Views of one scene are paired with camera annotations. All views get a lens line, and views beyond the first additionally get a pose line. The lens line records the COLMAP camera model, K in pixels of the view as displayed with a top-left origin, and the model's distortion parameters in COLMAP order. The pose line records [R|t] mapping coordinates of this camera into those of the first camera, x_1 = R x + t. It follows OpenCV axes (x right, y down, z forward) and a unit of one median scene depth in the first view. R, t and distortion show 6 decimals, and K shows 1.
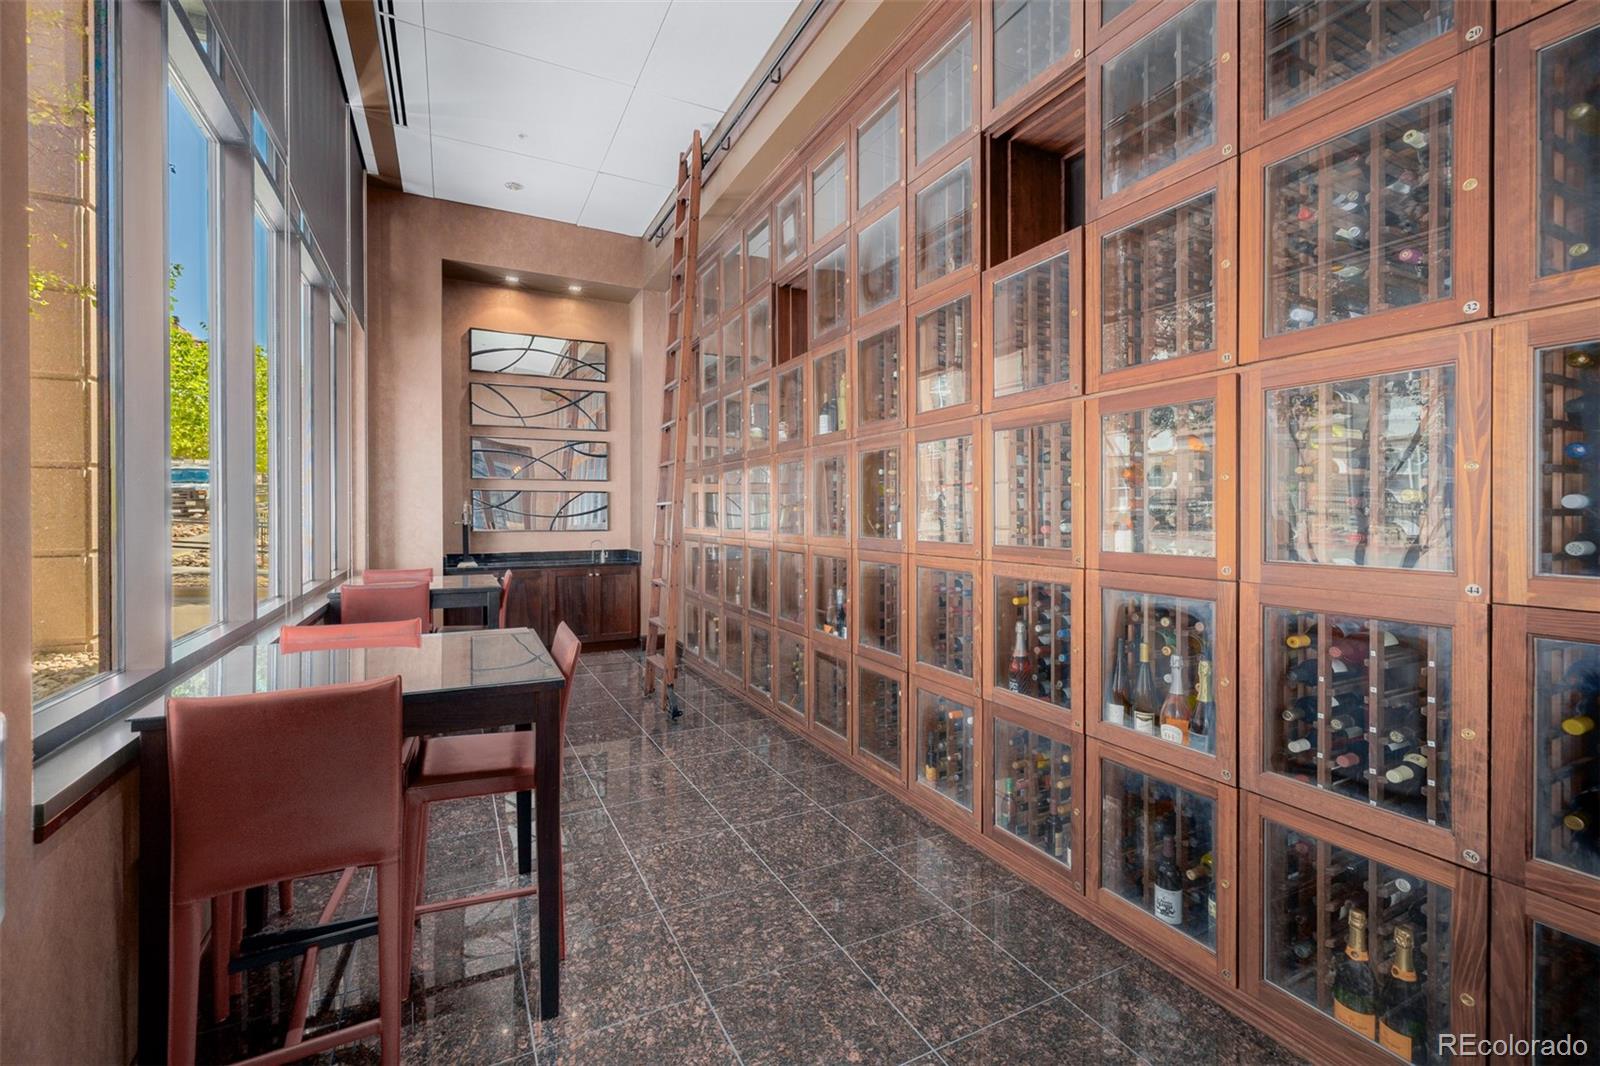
lens RADIAL K [[687.4, 0, 800.4], [0, 687.4, 525.5], [0, 0, 1]] dist [0.000344, -0.000016]
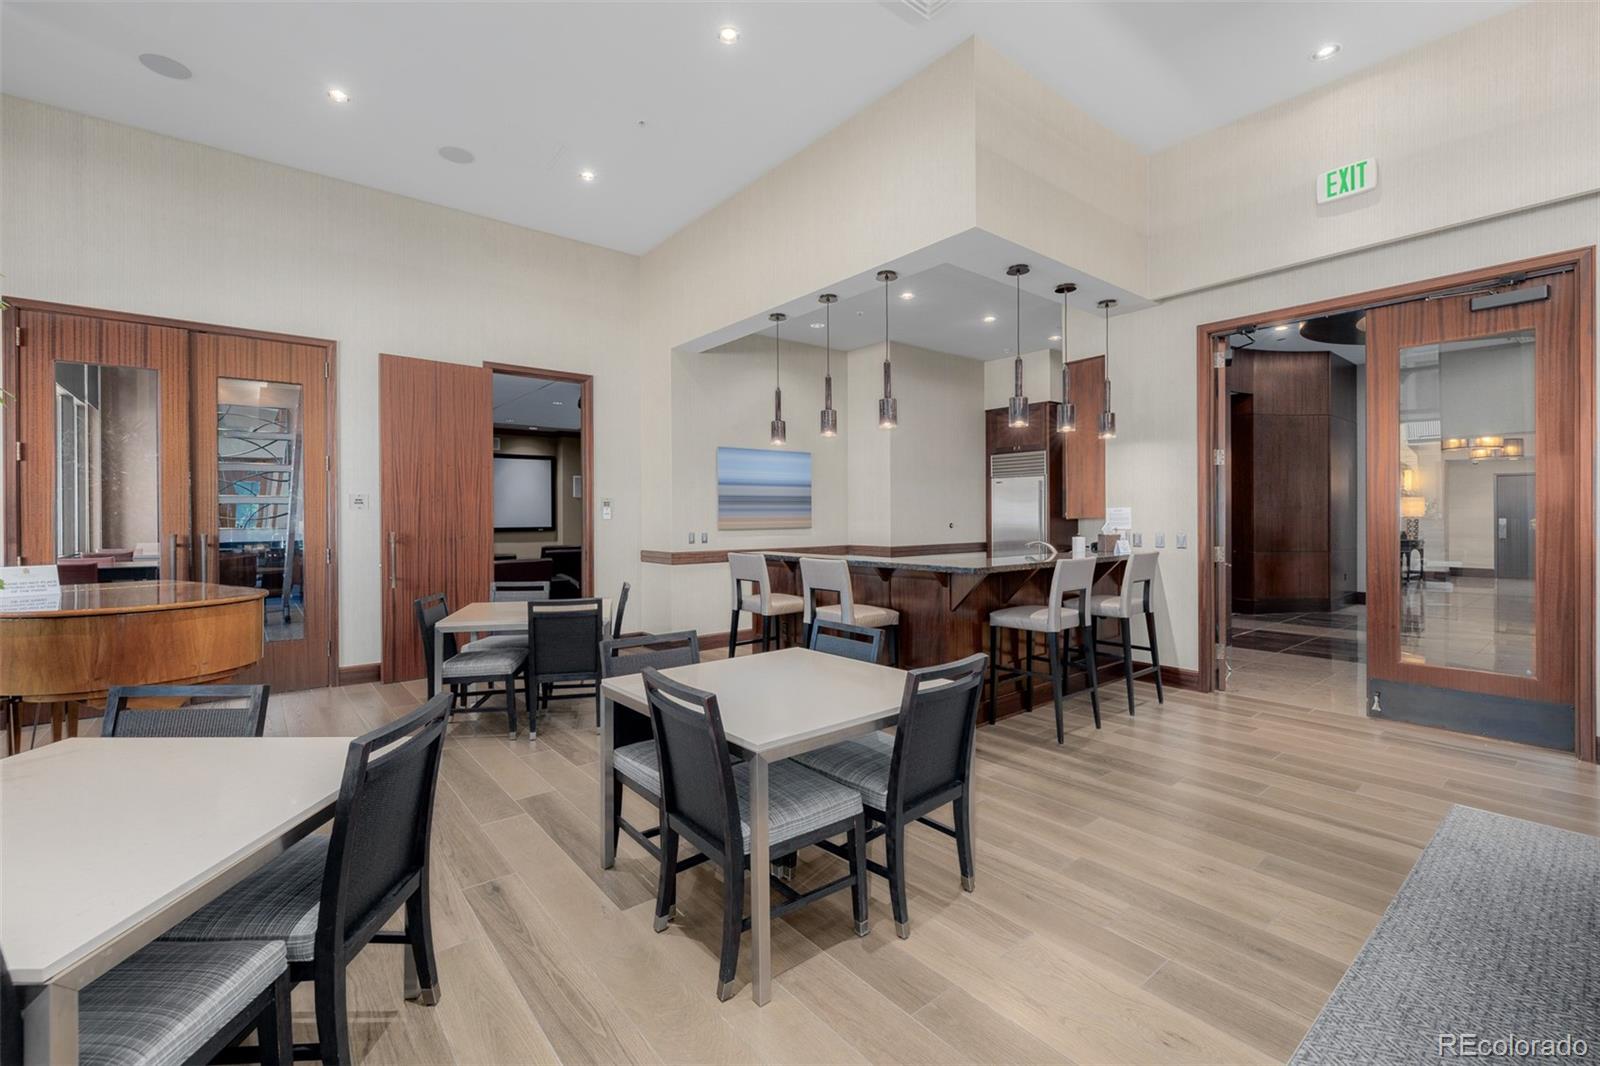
lens RADIAL K [[687.4, 0, 800.0], [0, 687.4, 525.5], [0, 0, 1]] dist [0.000344, -0.000016]
pose [[0.976978, 0.000033, 0.213341, 0.614378], [0.000735, 0.999994, -0.003521, 0.004934], [-0.213340, 0.003597, 0.976971, -0.907399]]
